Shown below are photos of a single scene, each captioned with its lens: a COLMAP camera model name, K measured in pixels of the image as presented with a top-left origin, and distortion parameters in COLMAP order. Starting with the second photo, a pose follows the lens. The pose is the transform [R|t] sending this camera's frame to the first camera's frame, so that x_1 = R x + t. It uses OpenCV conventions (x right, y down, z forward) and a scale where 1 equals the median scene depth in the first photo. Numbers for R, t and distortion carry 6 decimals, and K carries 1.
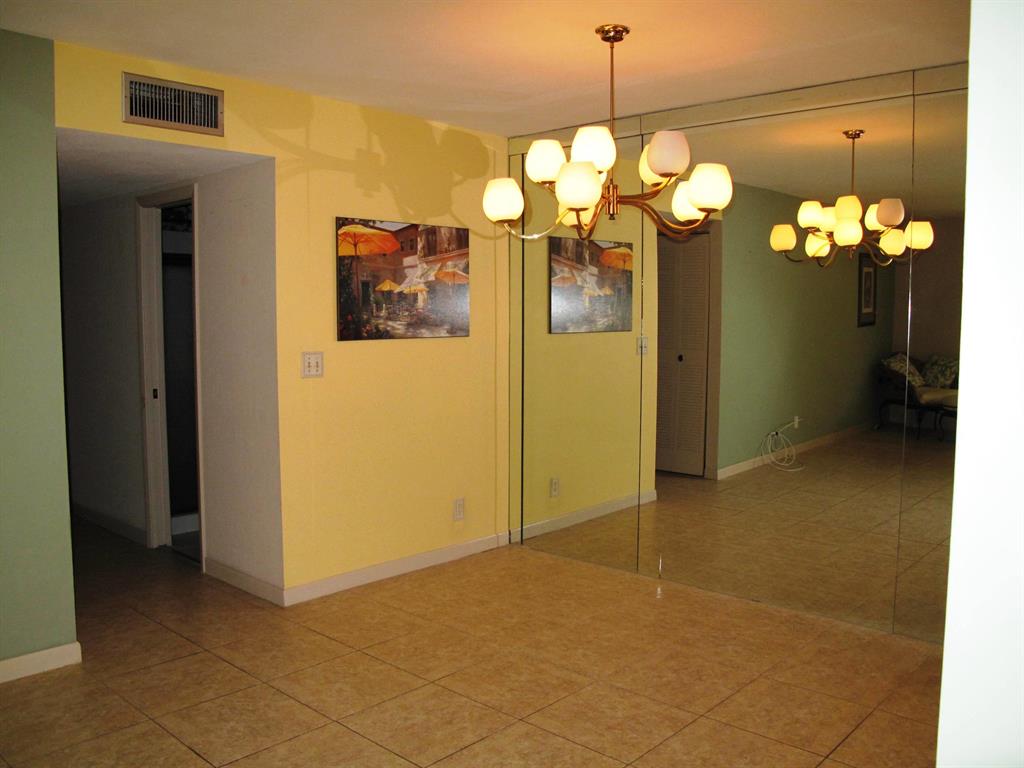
lens RADIAL K [[852.4, 0, 504.0], [0, 852.4, 380.8], [0, 0, 1]] dist [-0.145193, 0.103462]
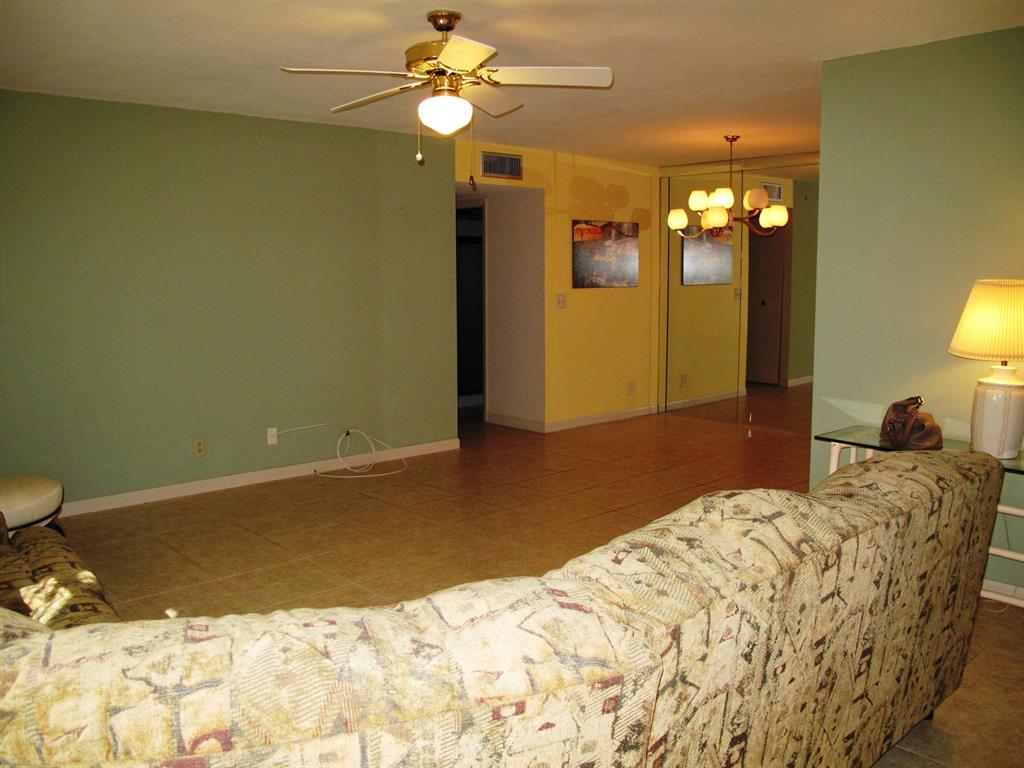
lens RADIAL K [[852.4, 0, 522.0], [0, 852.4, 383.9], [0, 0, 1]] dist [-0.145193, 0.103462]
pose [[0.997270, 0.005882, -0.073601, -0.163051], [-0.001928, 0.998557, 0.053673, 0.056914], [0.073810, -0.053384, 0.995842, -0.796500]]
